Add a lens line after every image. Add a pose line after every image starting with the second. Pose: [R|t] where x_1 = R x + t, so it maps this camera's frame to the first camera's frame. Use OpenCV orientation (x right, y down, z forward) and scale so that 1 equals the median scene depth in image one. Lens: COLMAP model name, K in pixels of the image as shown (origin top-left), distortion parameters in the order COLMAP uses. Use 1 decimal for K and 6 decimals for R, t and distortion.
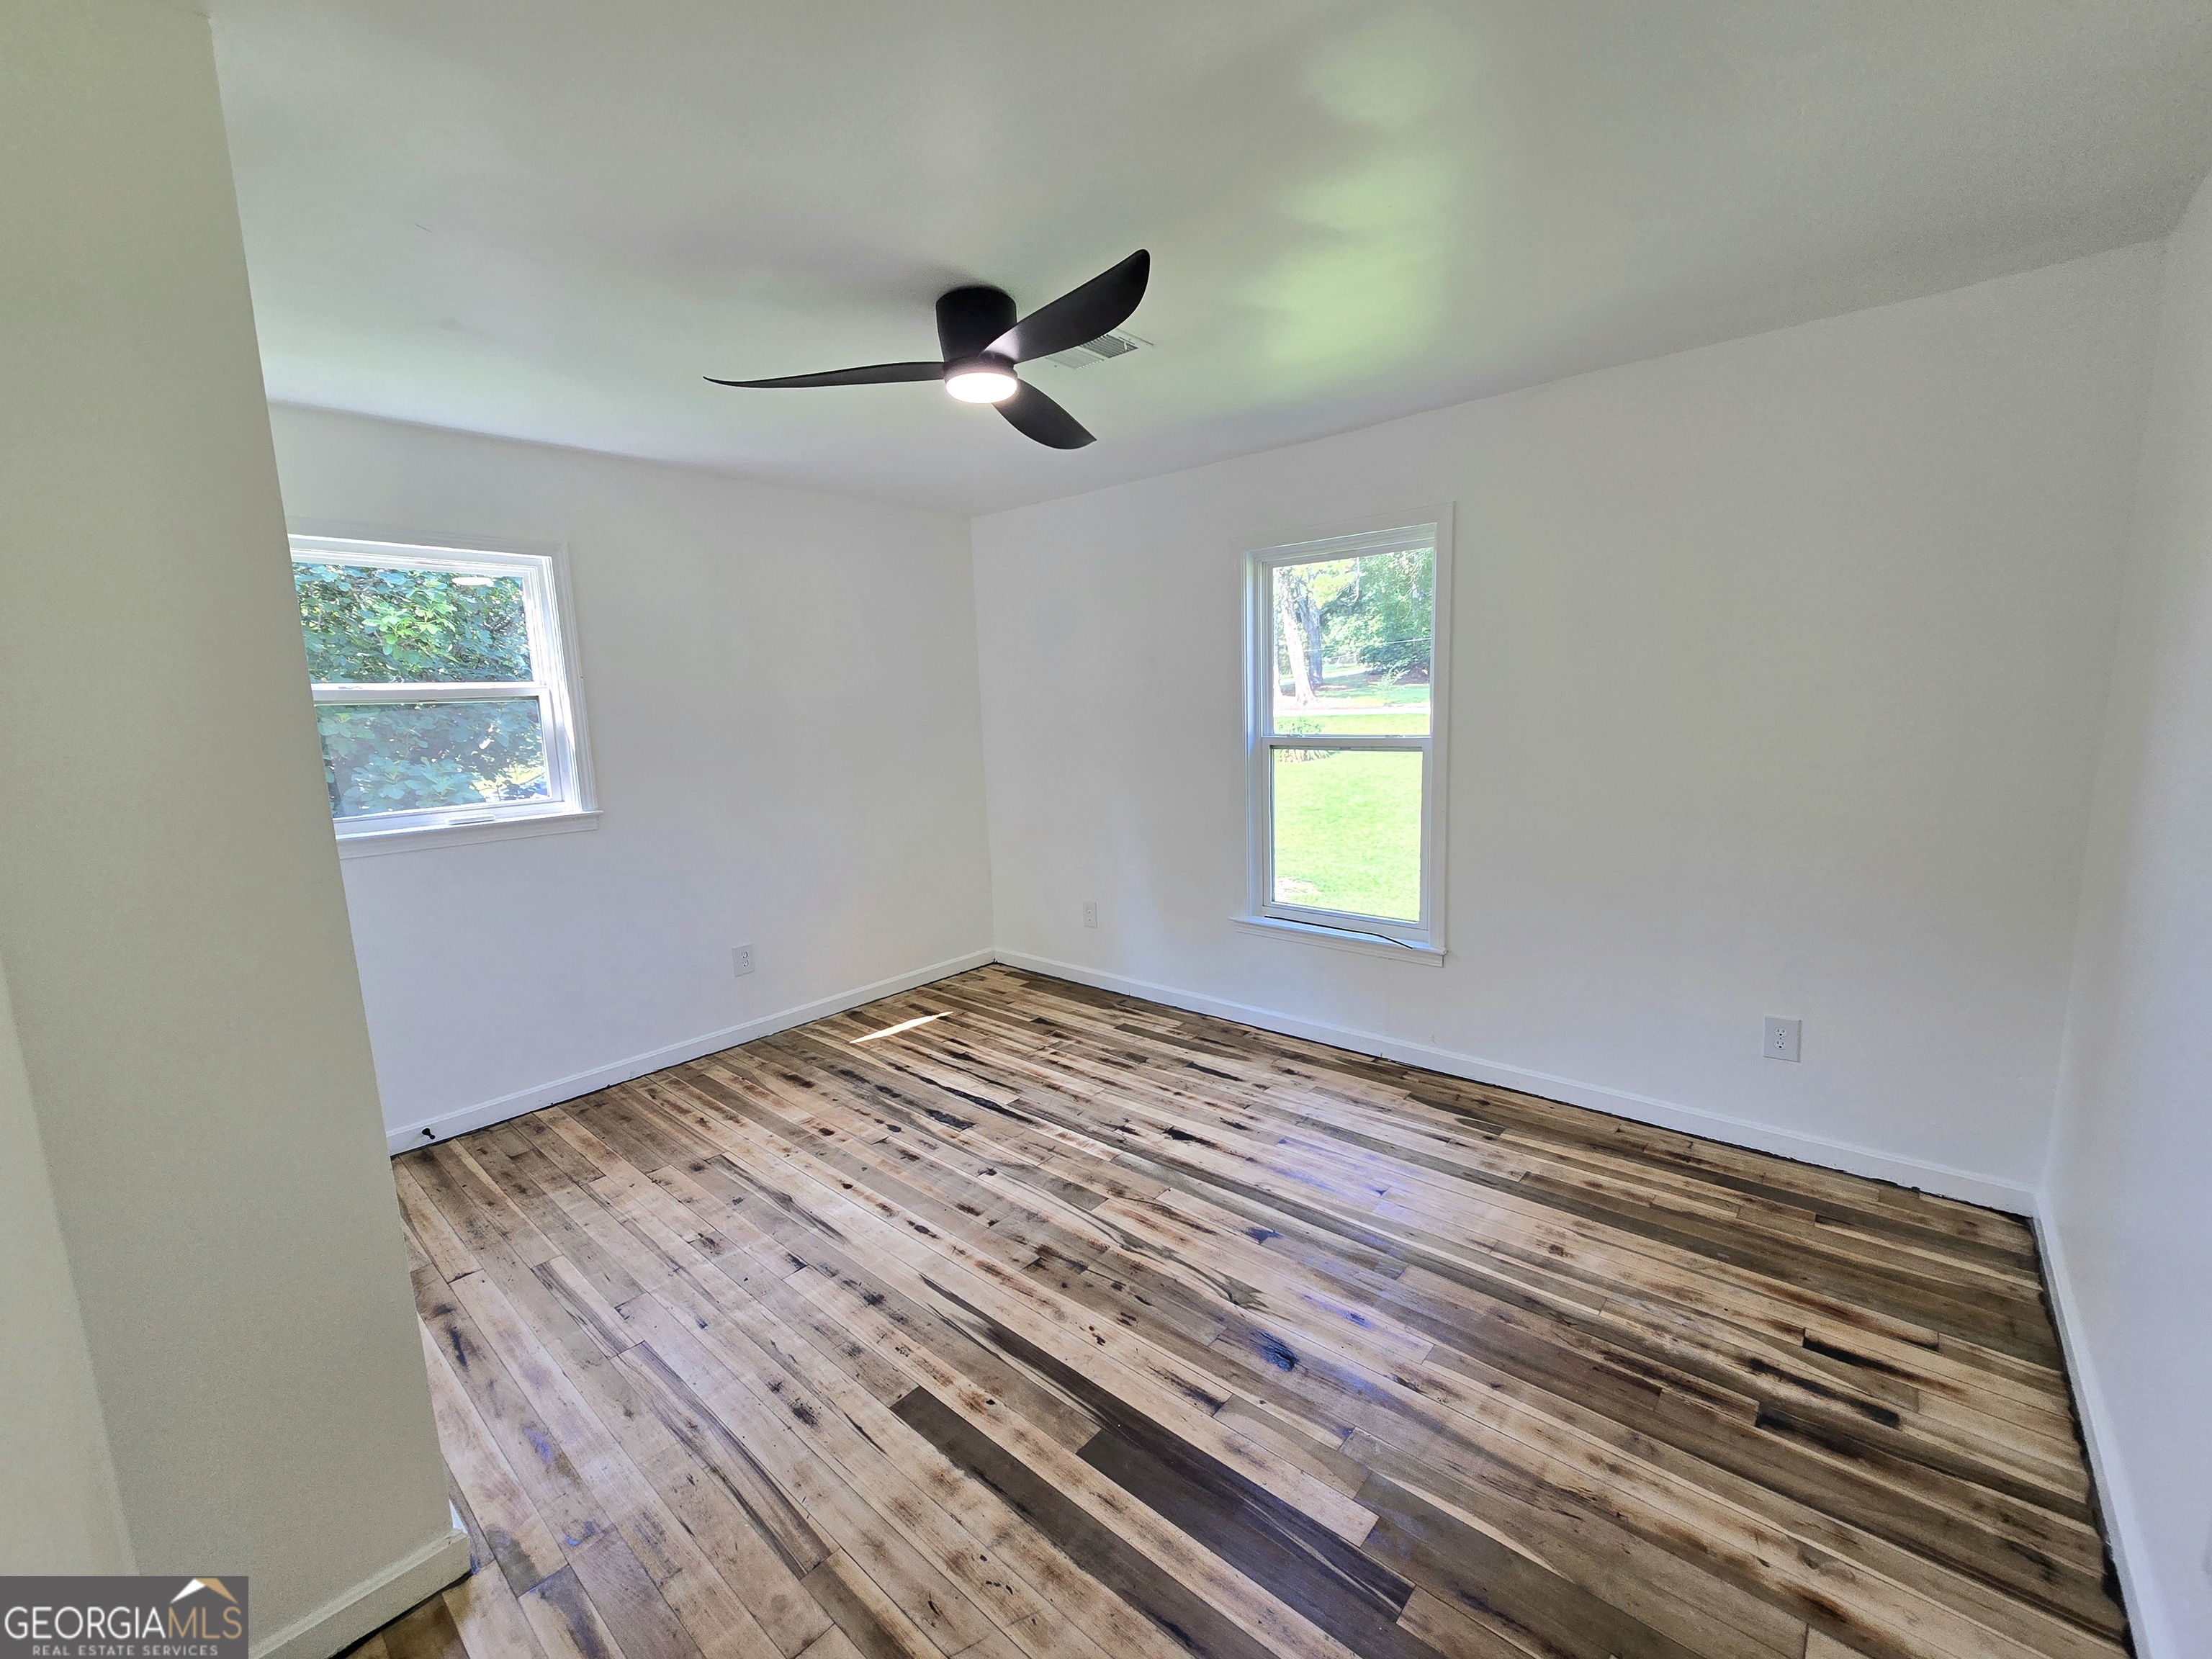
lens RADIAL K [[904.7, 0, 1102.6], [0, 904.7, 829.1], [0, 0, 1]] dist [0.001786, -0.002405]
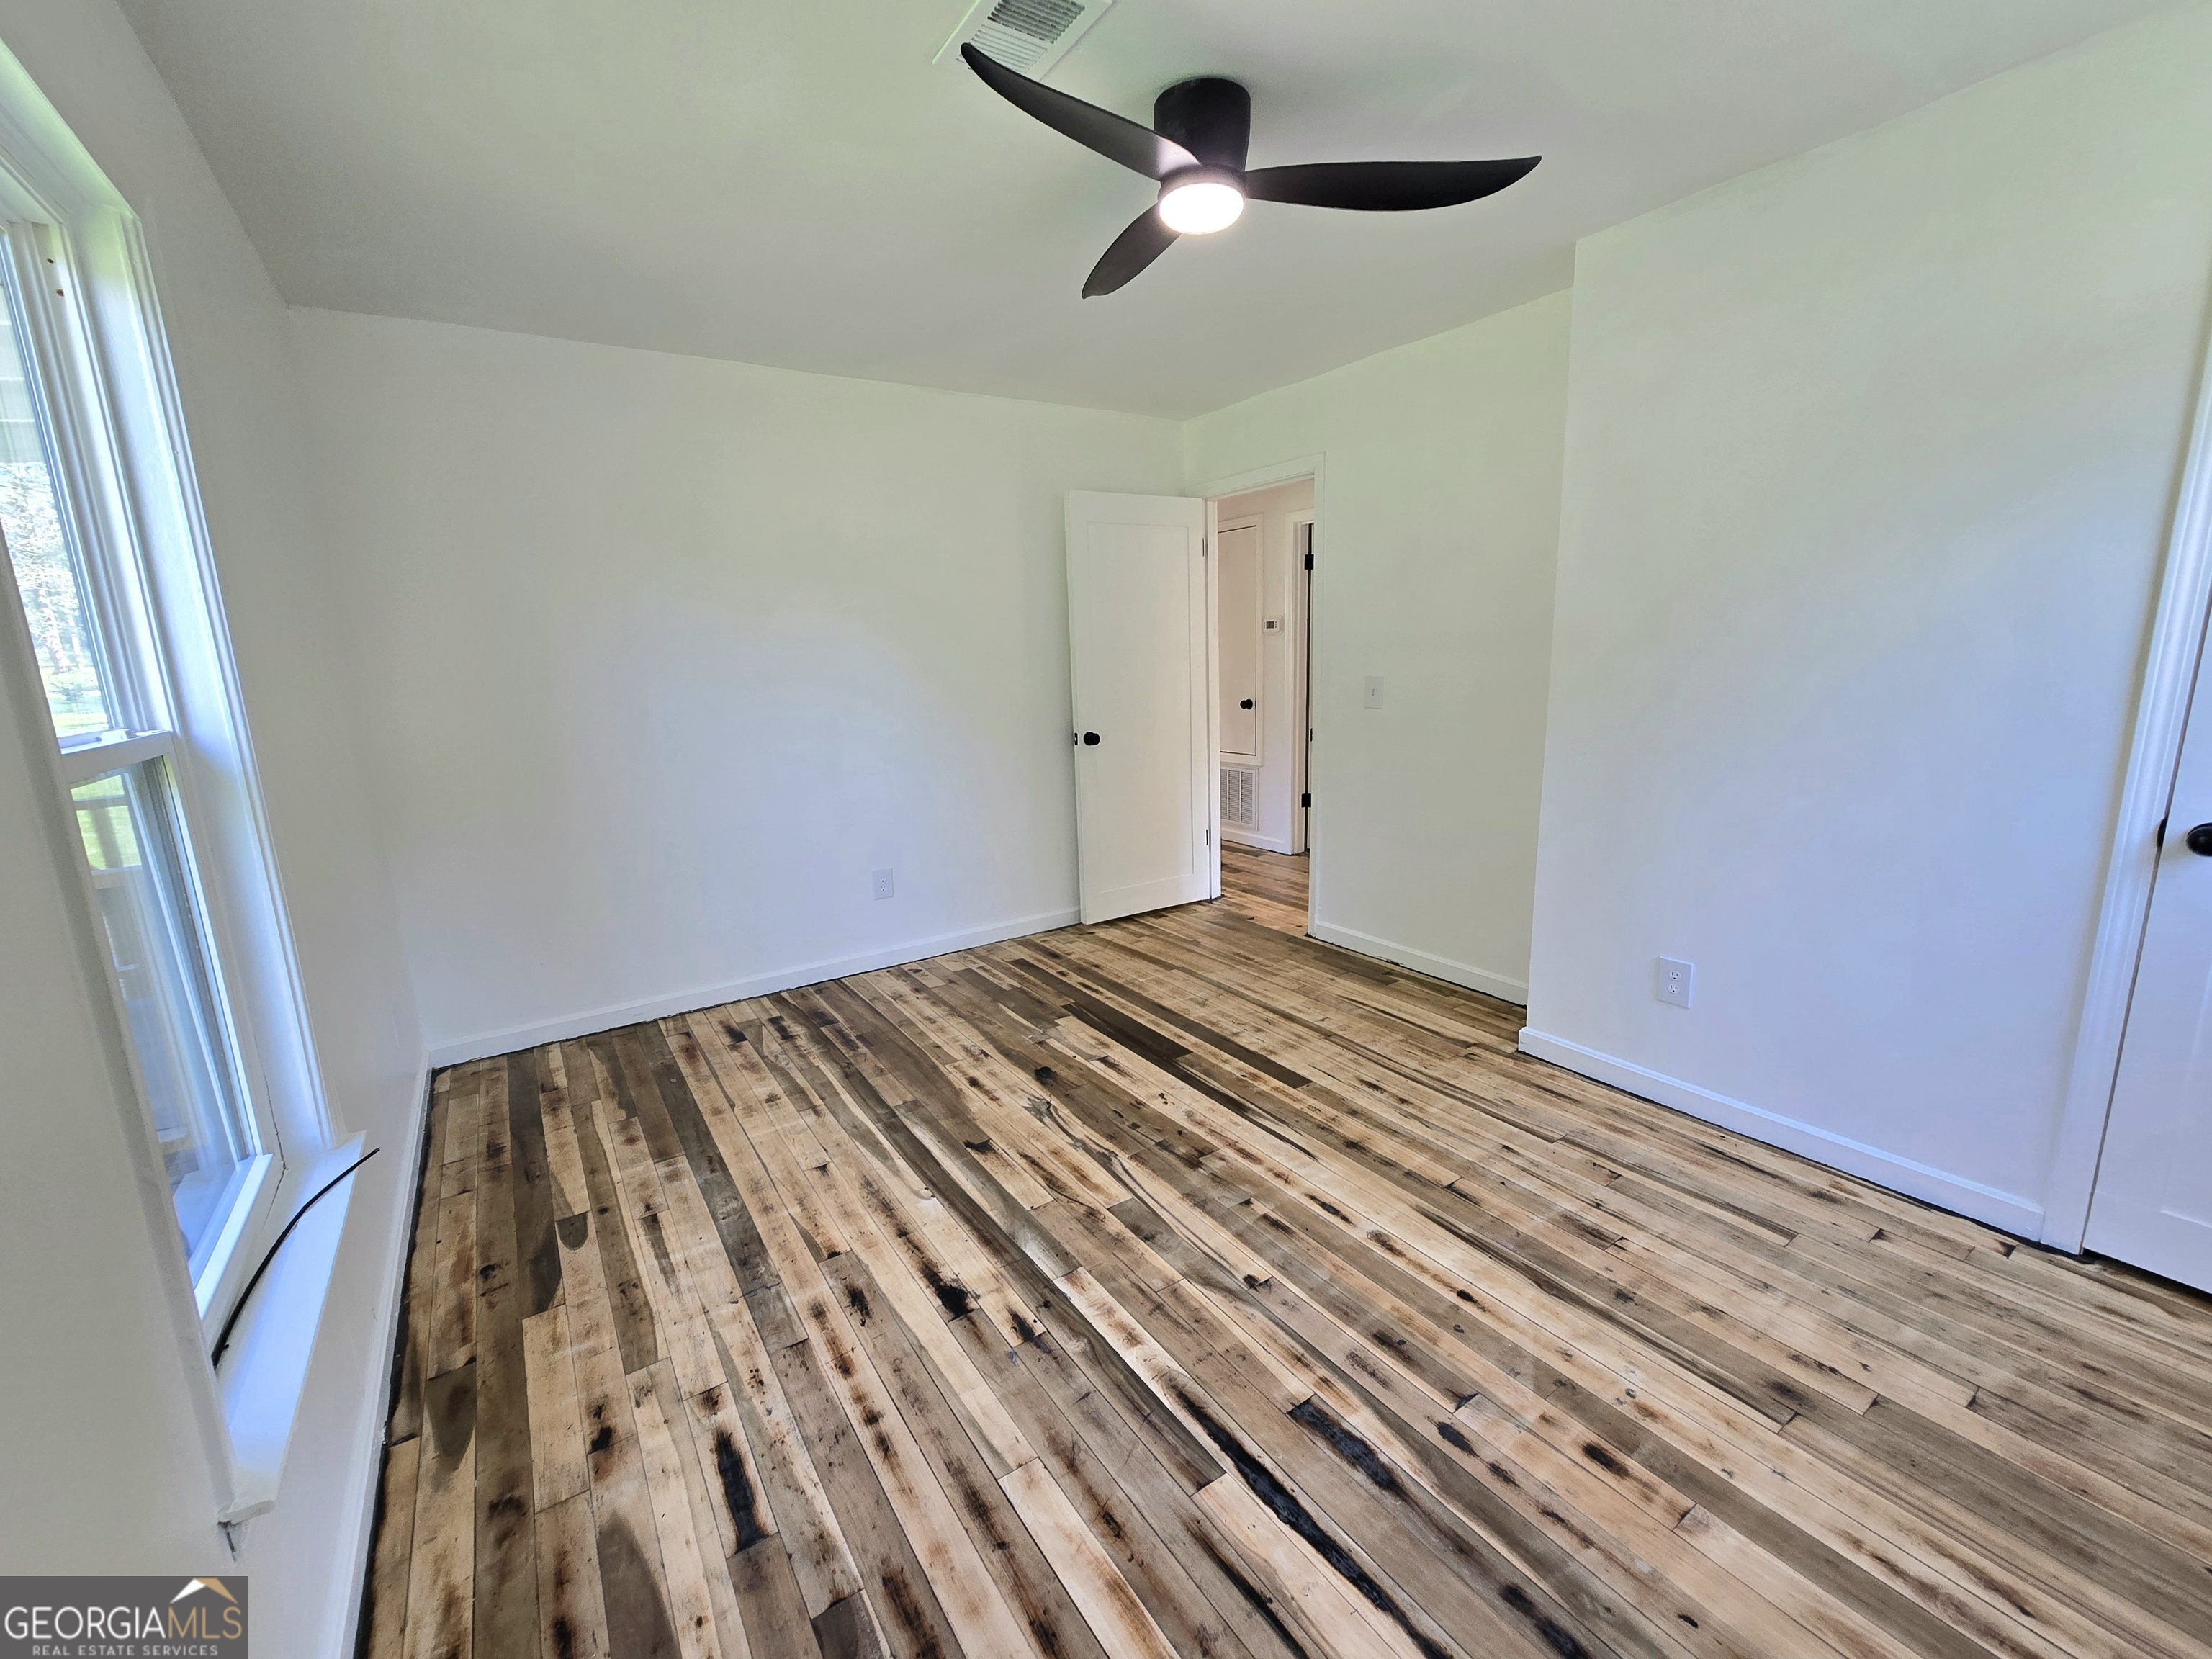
lens RADIAL K [[904.7, 0, 1102.6], [0, 904.7, 829.1], [0, 0, 1]] dist [0.001786, -0.002405]
pose [[-0.965121, 0.015633, 0.261337, -0.194987], [0.103069, 0.940292, 0.324387, -0.174363], [-0.240661, 0.340009, -0.909107, 1.505212]]
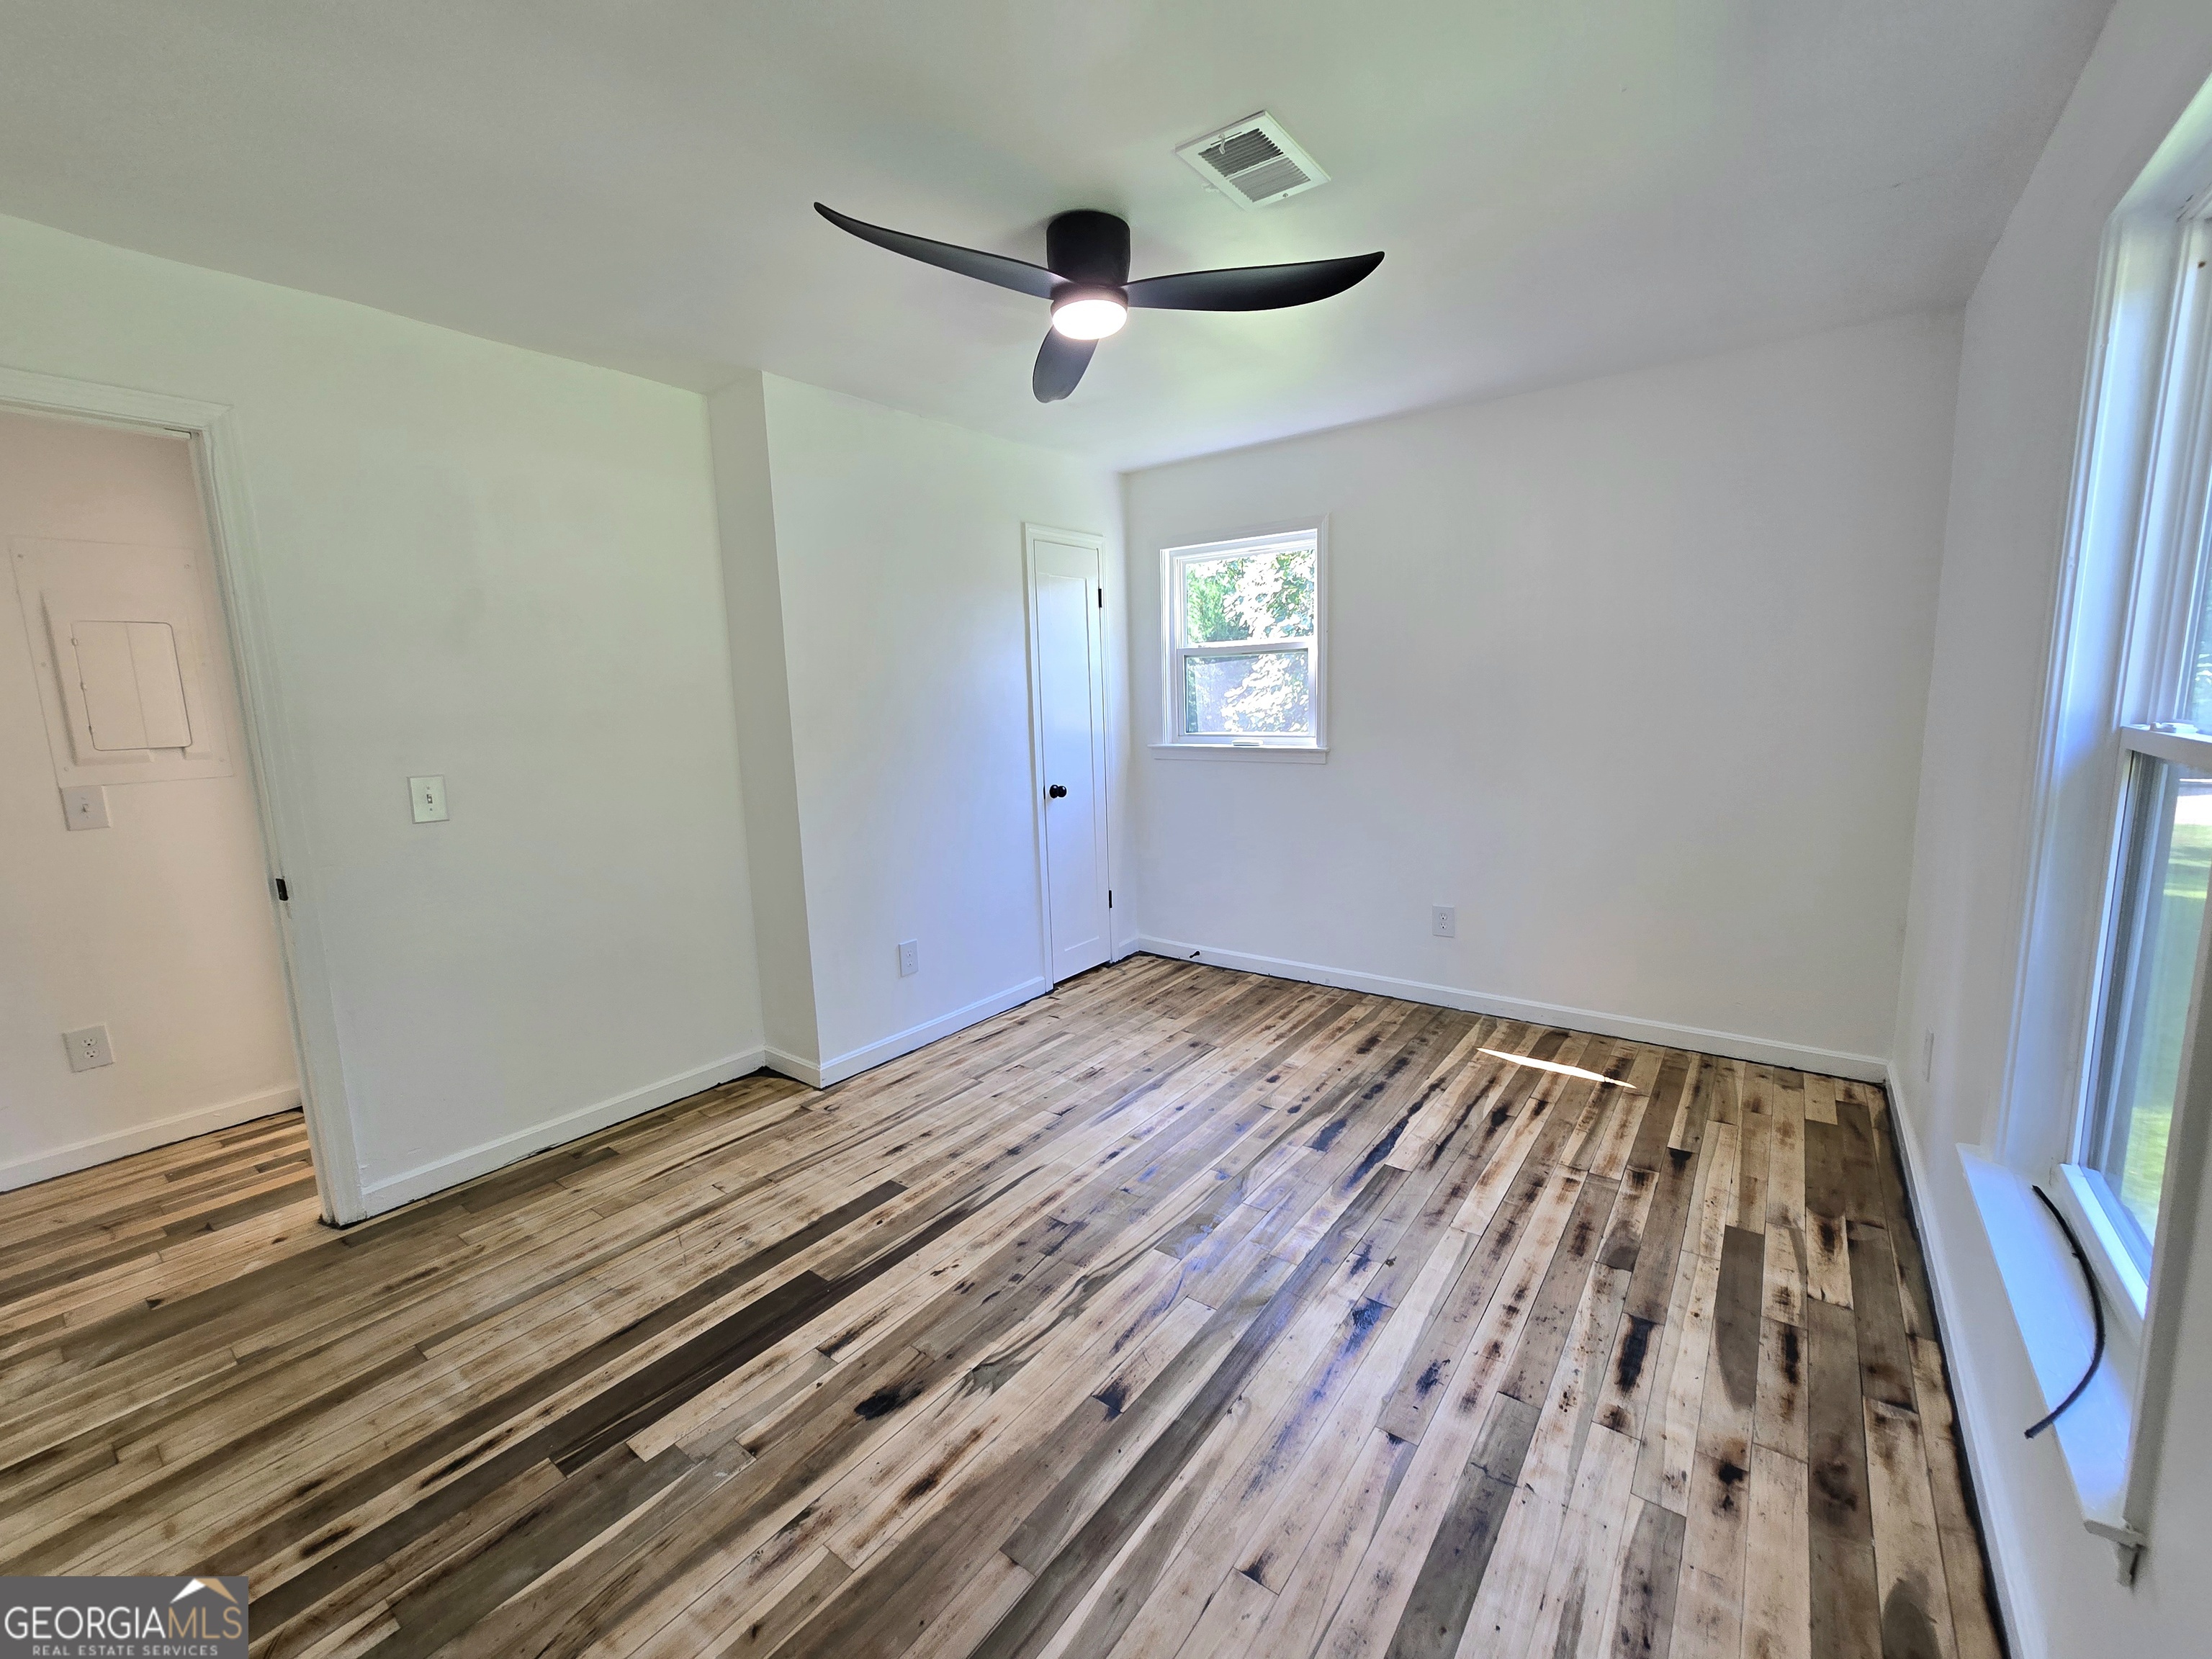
lens RADIAL K [[907.7, 0, 1103.6], [0, 907.7, 832.3], [0, 0, 1]] dist [0.003892, -0.003487]
pose [[0.077564, 0.185855, -0.979511, 0.677633], [-0.119051, 0.977168, 0.175983, -0.099145], [0.989854, 0.102962, 0.097920, 0.743642]]
